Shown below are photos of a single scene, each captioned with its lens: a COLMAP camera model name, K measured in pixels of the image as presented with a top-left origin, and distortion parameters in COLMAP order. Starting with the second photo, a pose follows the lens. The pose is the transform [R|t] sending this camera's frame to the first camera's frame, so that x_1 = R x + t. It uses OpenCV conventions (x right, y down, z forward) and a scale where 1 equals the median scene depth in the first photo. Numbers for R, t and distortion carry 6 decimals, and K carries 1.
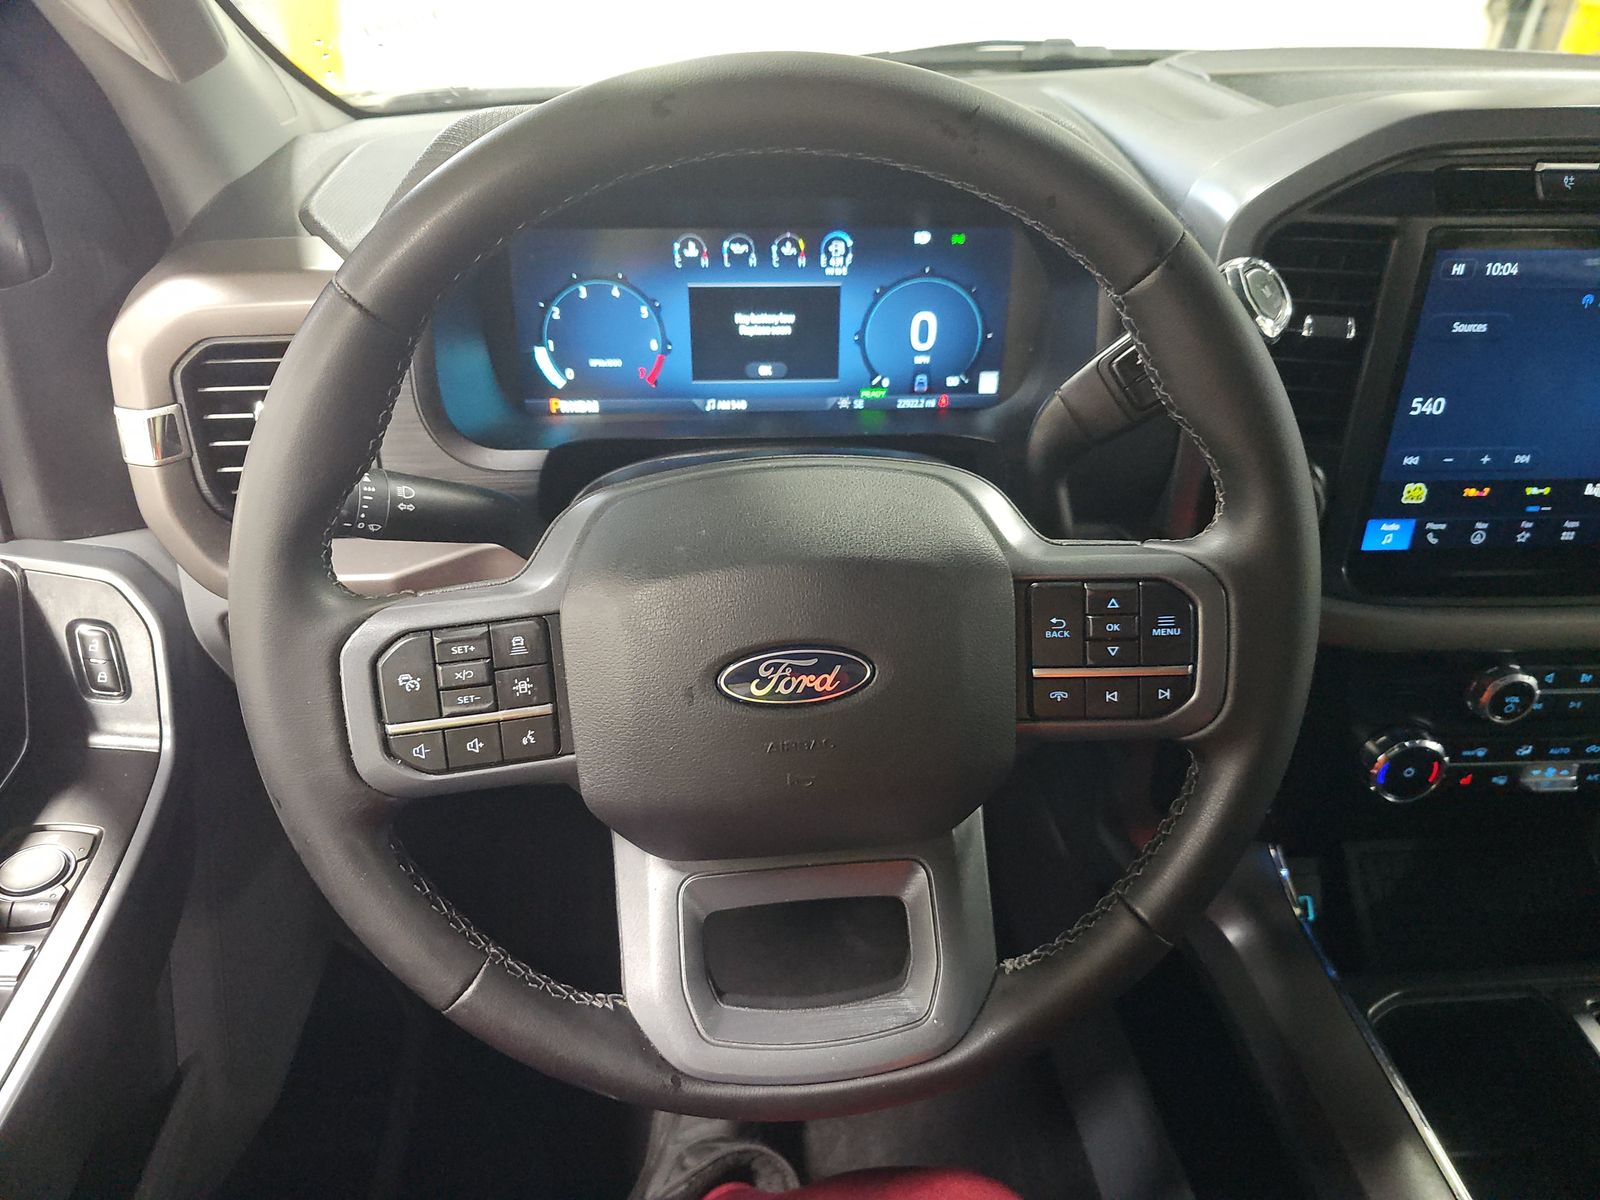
lens RADIAL K [[1048.5, 0, 810.4], [0, 1048.5, 608.2], [0, 0, 1]] dist [0.034814, -0.028289]
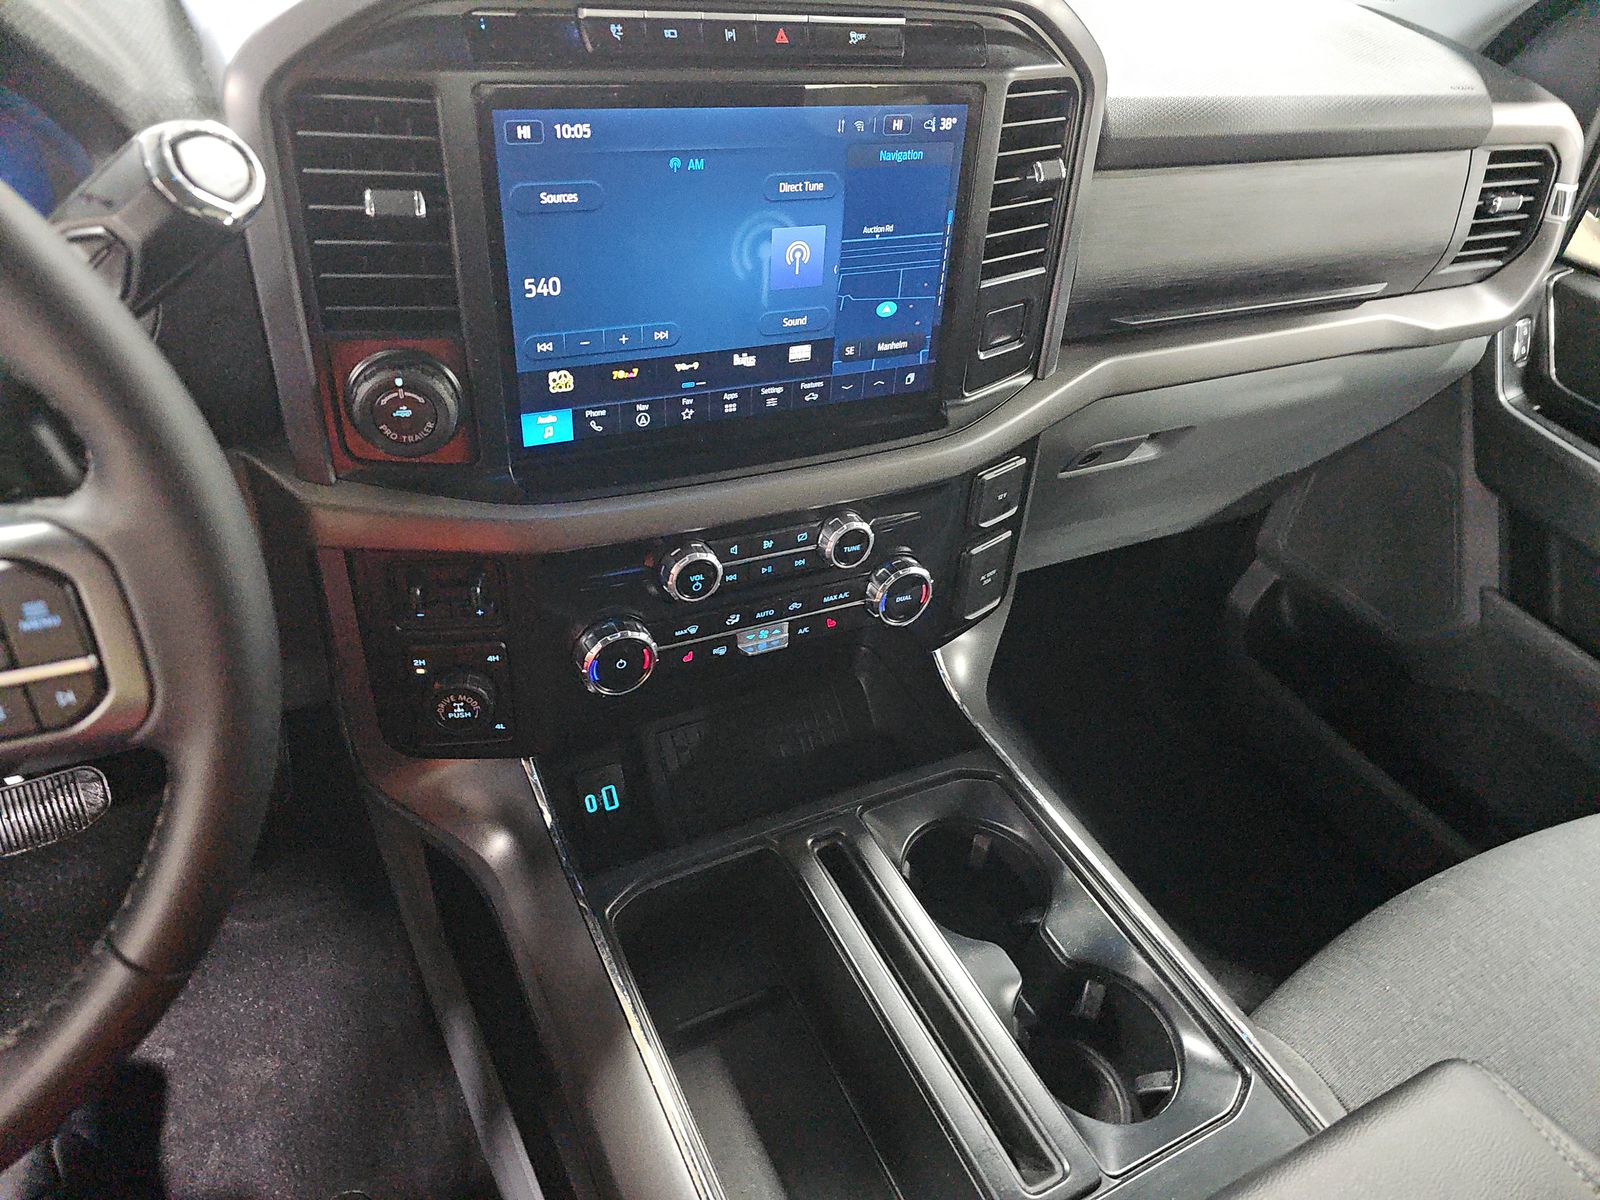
lens RADIAL K [[1057.1, 0, 798.2], [0, 1057.1, 662.1], [0, 0, 1]] dist [-0.003785, -0.001389]
pose [[0.911083, -0.195757, 0.362777, 0.604741], [0.136358, 0.973625, 0.182923, -0.012376], [-0.389017, -0.117190, 0.913746, 0.029491]]
